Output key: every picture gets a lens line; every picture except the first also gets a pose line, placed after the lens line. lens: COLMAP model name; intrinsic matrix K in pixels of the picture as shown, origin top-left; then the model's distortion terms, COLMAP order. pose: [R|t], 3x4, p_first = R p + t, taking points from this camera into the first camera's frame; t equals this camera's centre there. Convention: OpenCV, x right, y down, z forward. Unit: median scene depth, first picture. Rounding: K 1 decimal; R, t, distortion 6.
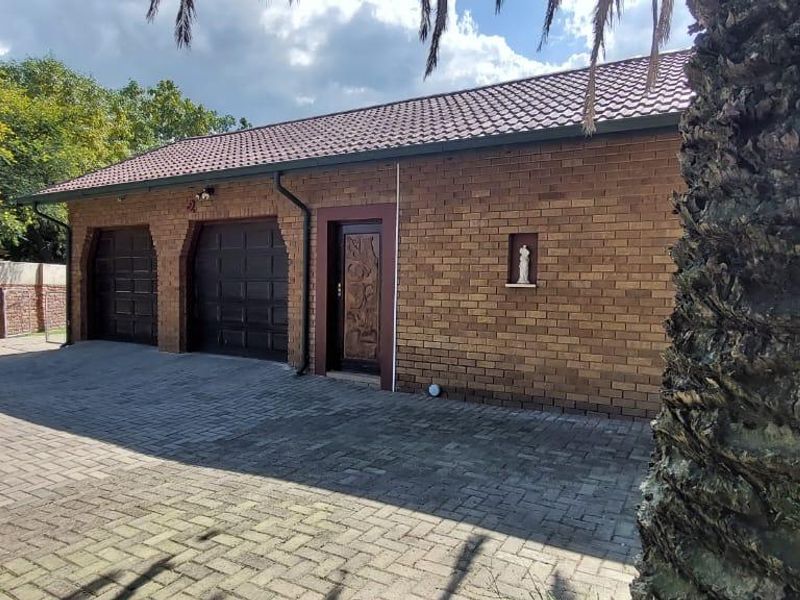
lens RADIAL K [[550.2, 0, 398.9], [0, 550.2, 305.9], [0, 0, 1]] dist [0.027849, -0.046560]
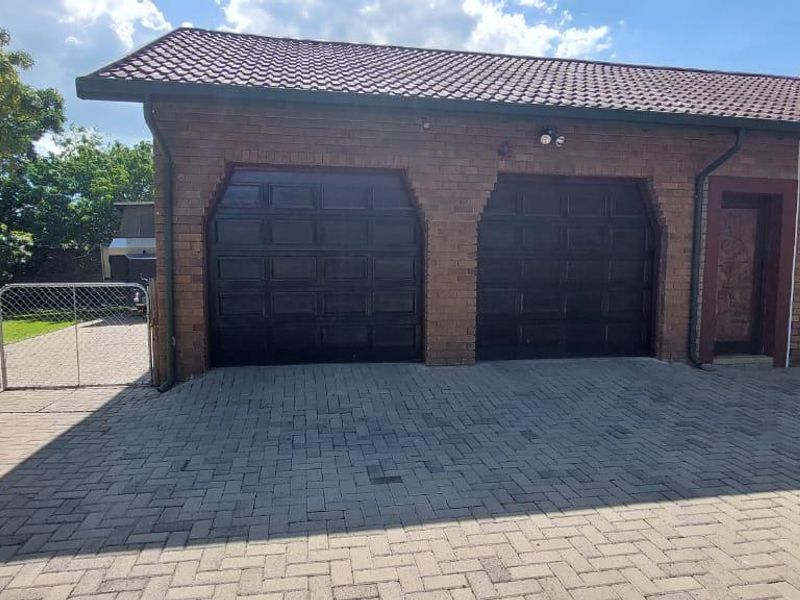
lens RADIAL K [[550.2, 0, 398.9], [0, 550.2, 305.9], [0, 0, 1]] dist [0.027849, -0.046560]
pose [[0.739040, -0.063370, 0.670674, -1.226272], [0.033107, 0.997779, 0.057796, -0.040433], [-0.672848, -0.020510, 0.739497, 0.738852]]
